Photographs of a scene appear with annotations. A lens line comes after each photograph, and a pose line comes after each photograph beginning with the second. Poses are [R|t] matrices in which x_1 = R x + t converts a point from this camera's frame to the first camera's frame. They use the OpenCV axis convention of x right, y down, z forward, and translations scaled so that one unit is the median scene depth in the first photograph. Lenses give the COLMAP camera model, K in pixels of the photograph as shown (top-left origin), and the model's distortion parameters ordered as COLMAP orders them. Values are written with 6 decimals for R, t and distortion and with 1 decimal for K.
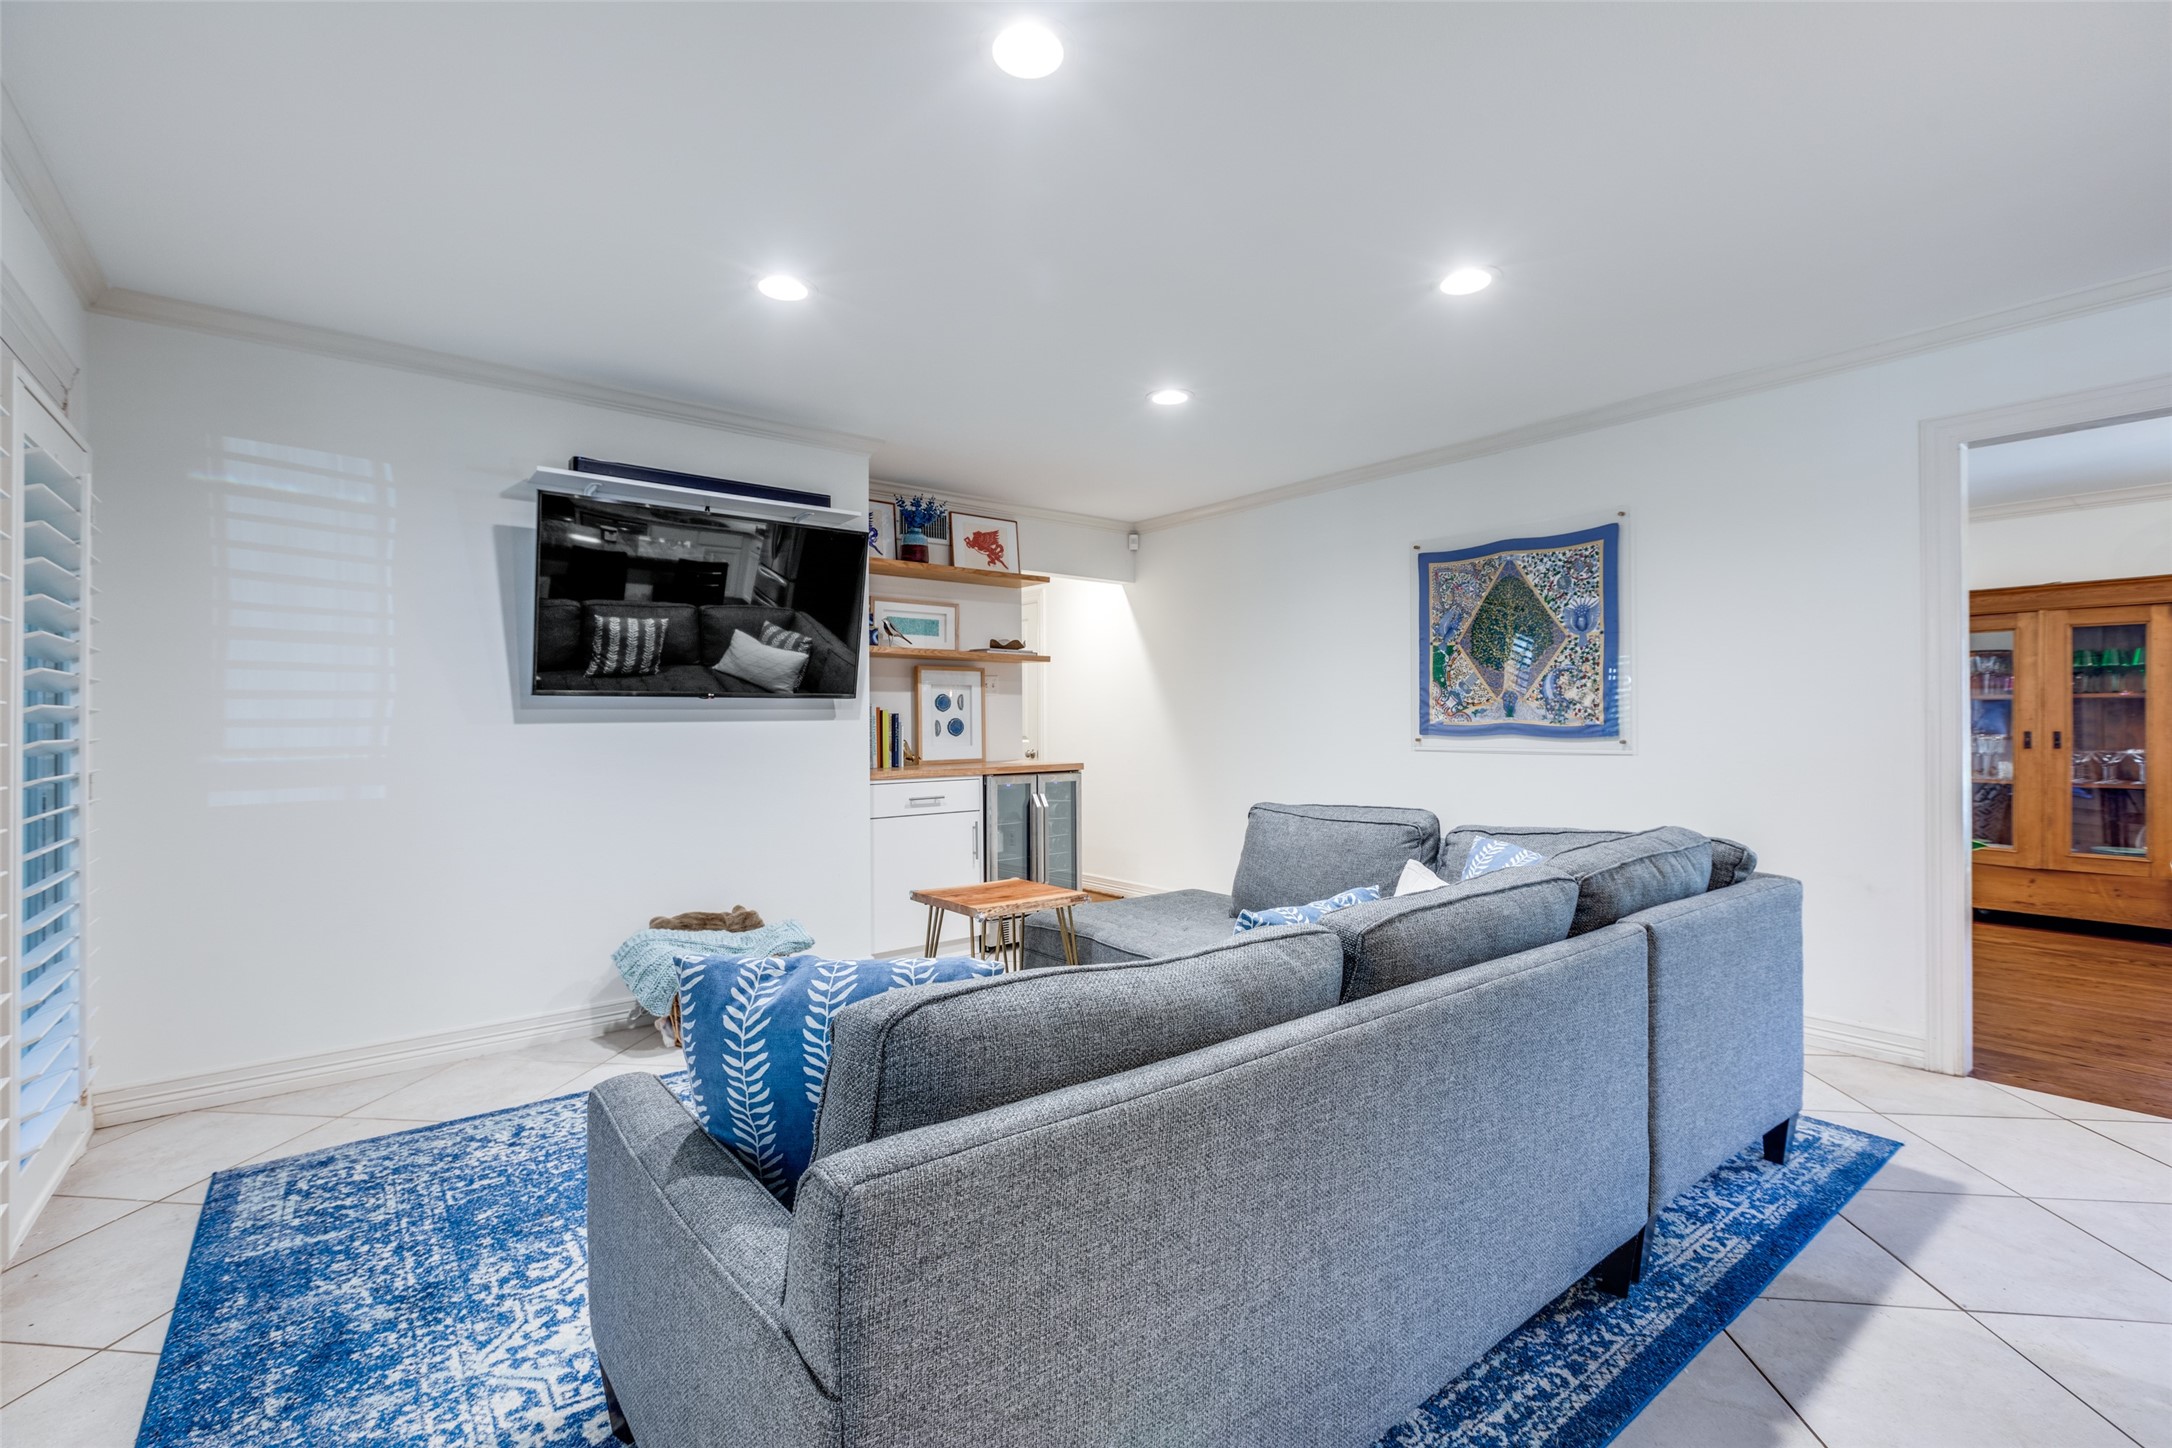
lens RADIAL K [[952.8, 0, 1079.0], [0, 952.8, 718.2], [0, 0, 1]] dist [-0.003306, -0.000160]
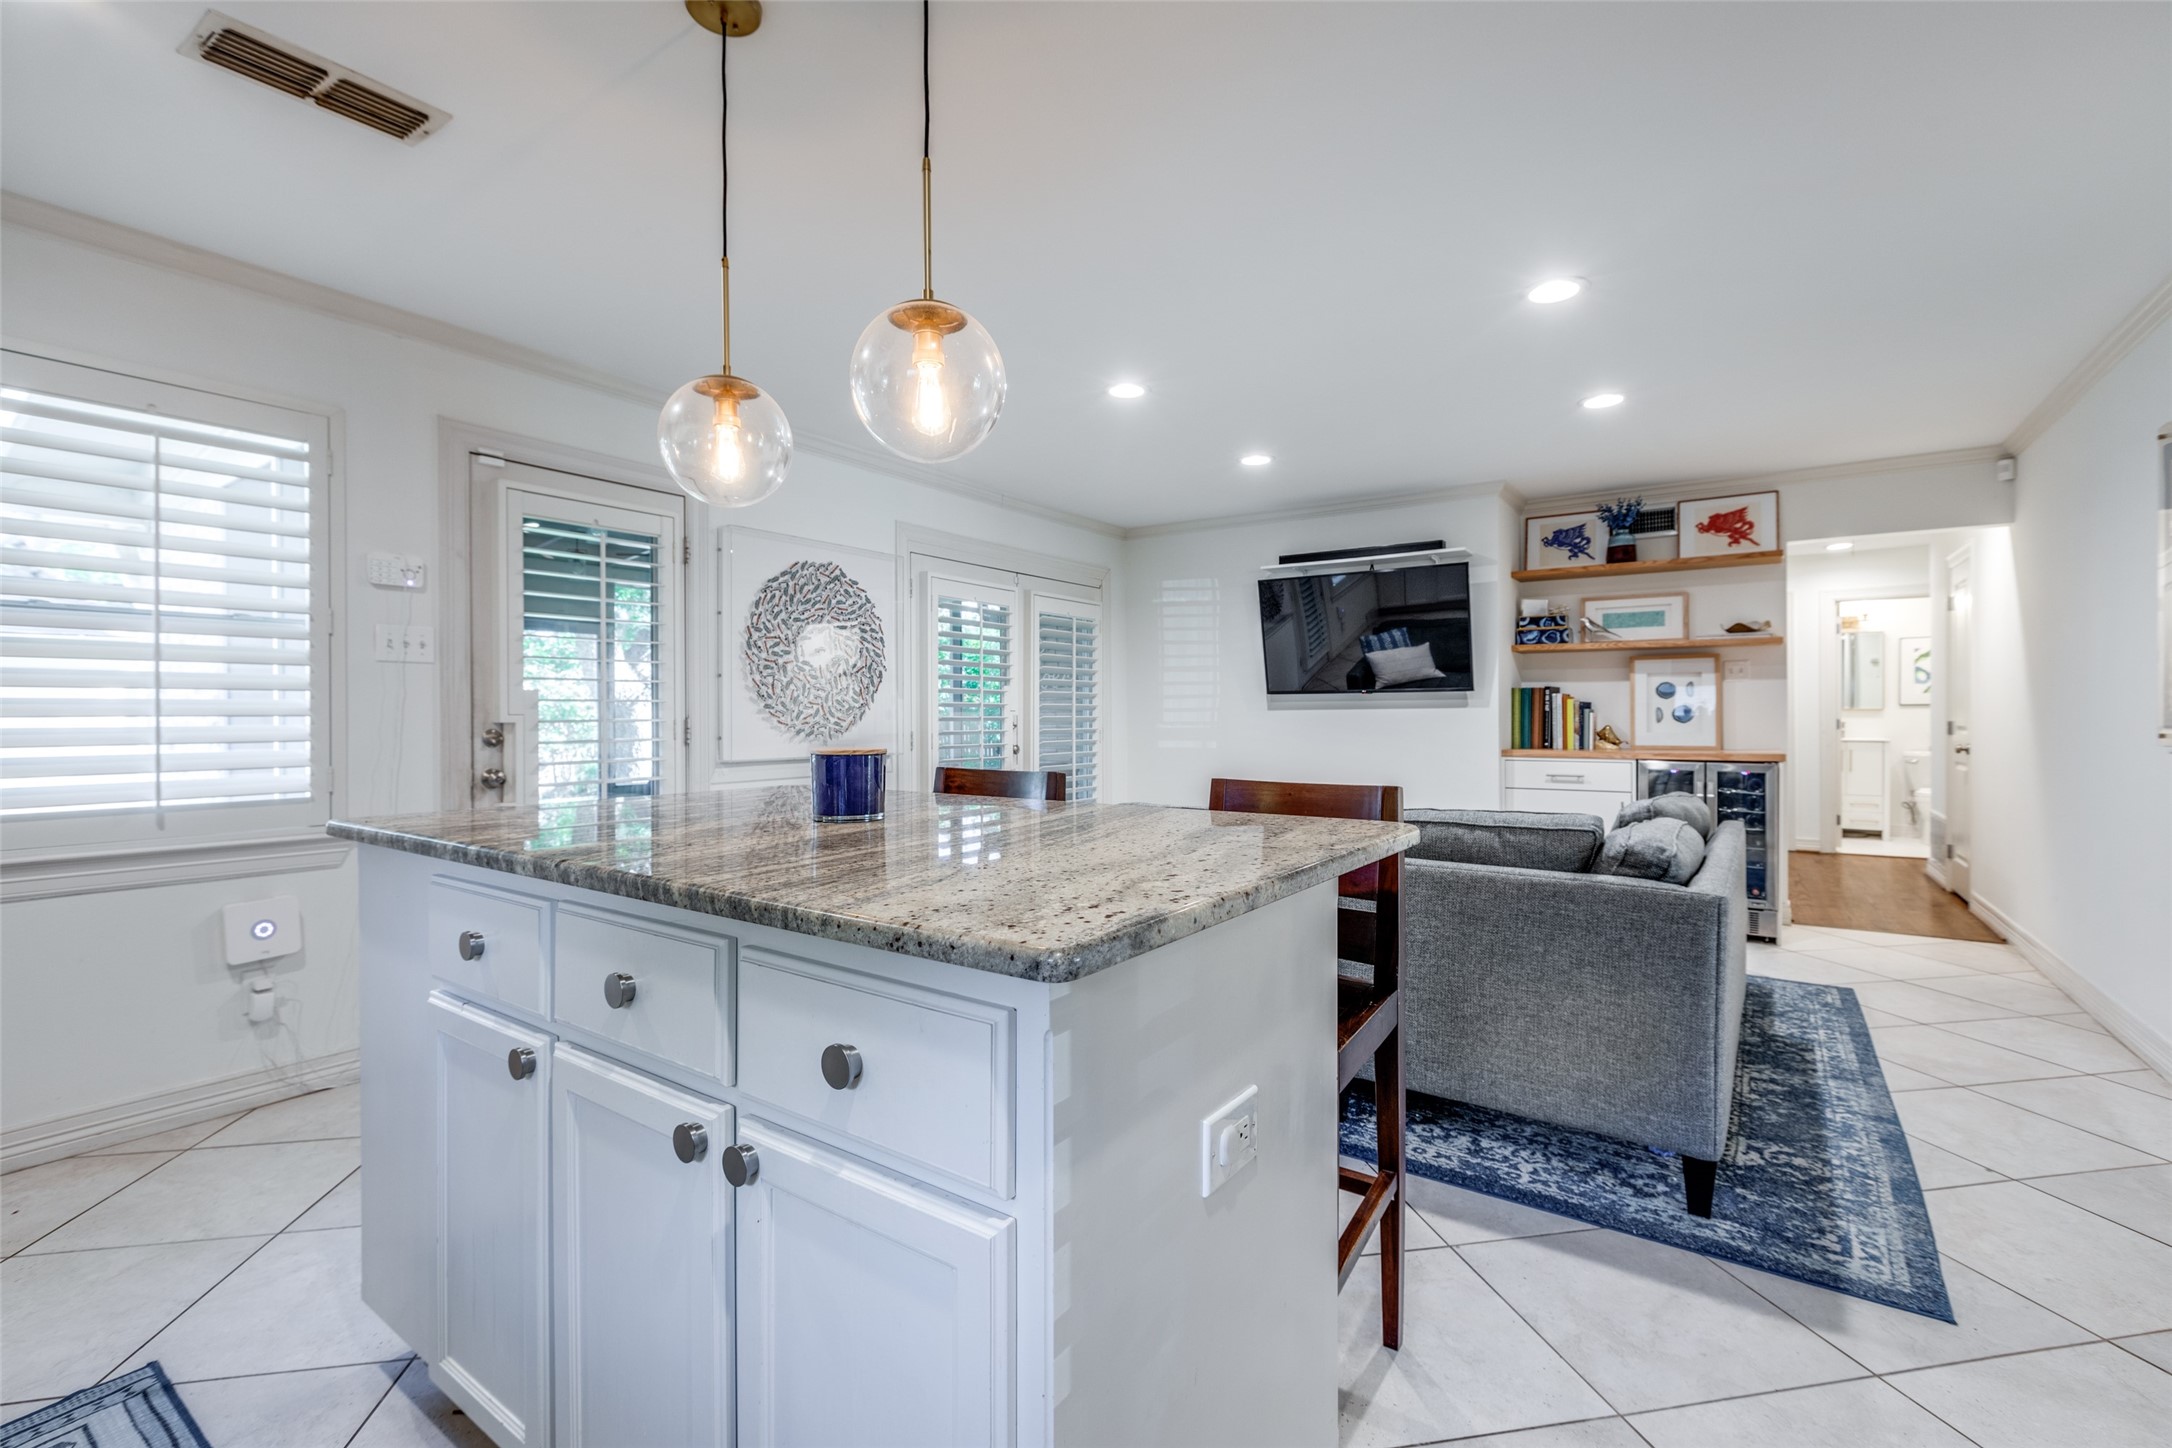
lens RADIAL K [[953.6, 0, 1083.9], [0, 953.6, 717.2], [0, 0, 1]] dist [0.000807, 0.000485]
pose [[0.287823, 0.006843, -0.957659, 0.835297], [0.003765, 0.999959, 0.008277, 0.001864], [0.957676, -0.005988, 0.287786, 0.126415]]
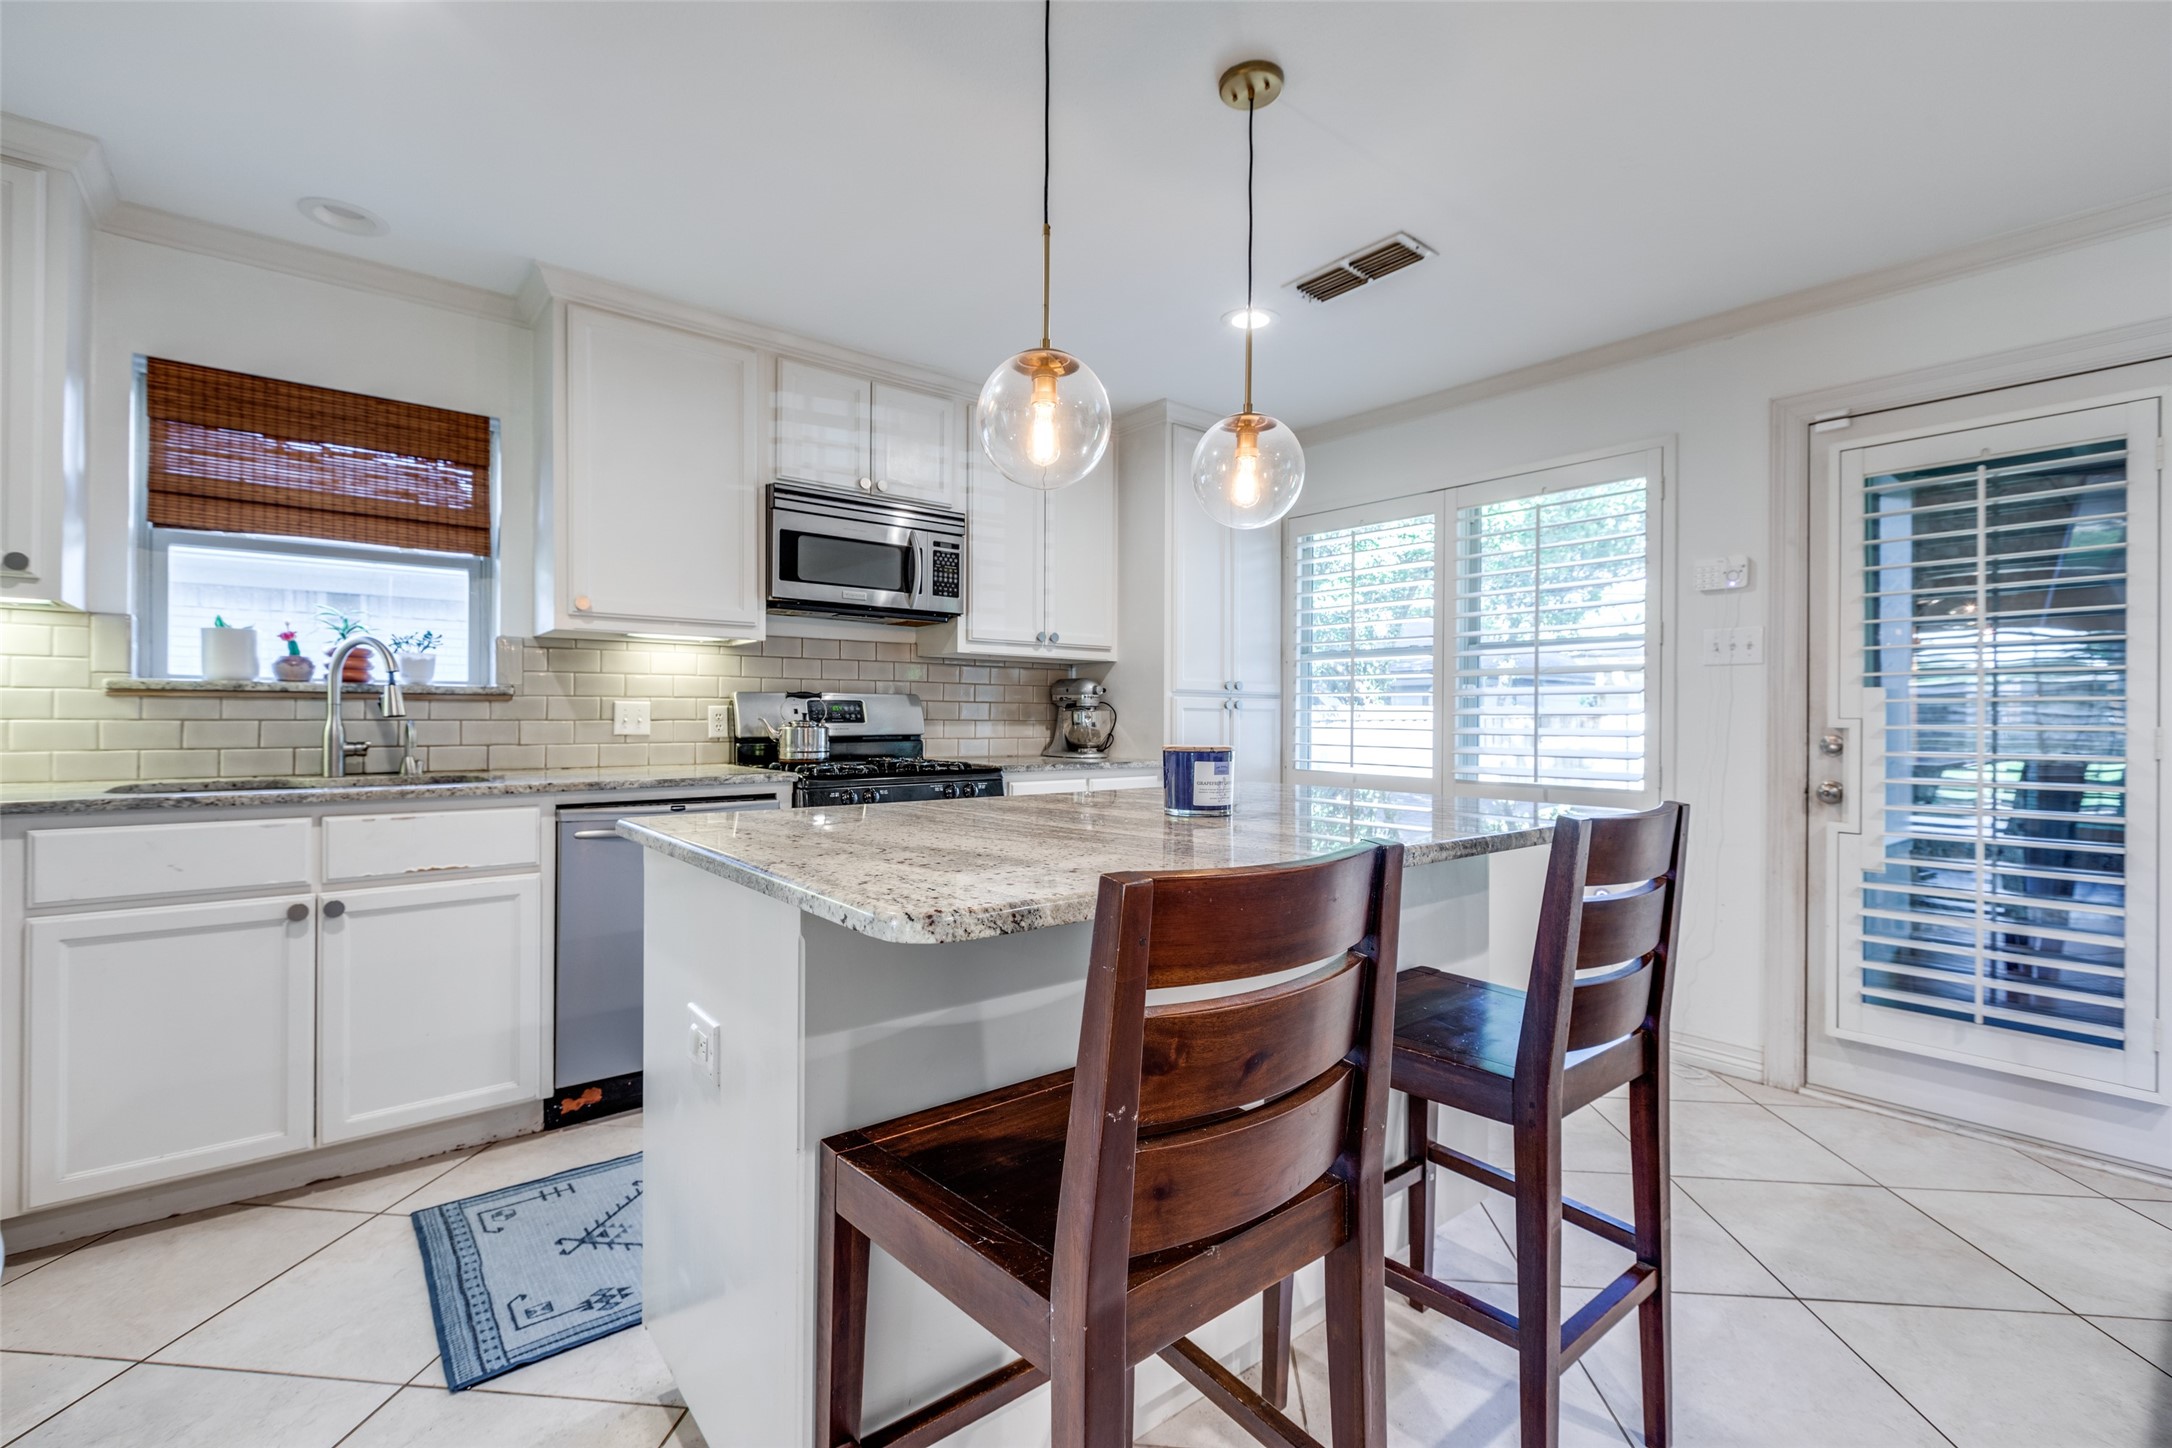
lens RADIAL K [[953.6, 0, 1083.9], [0, 953.6, 717.2], [0, 0, 1]] dist [0.000807, 0.000485]
pose [[-0.999875, -0.001568, -0.015715, 0.480178], [-0.001518, 0.999994, -0.003233, 0.006800], [0.015720, -0.003208, -0.999871, 0.562011]]
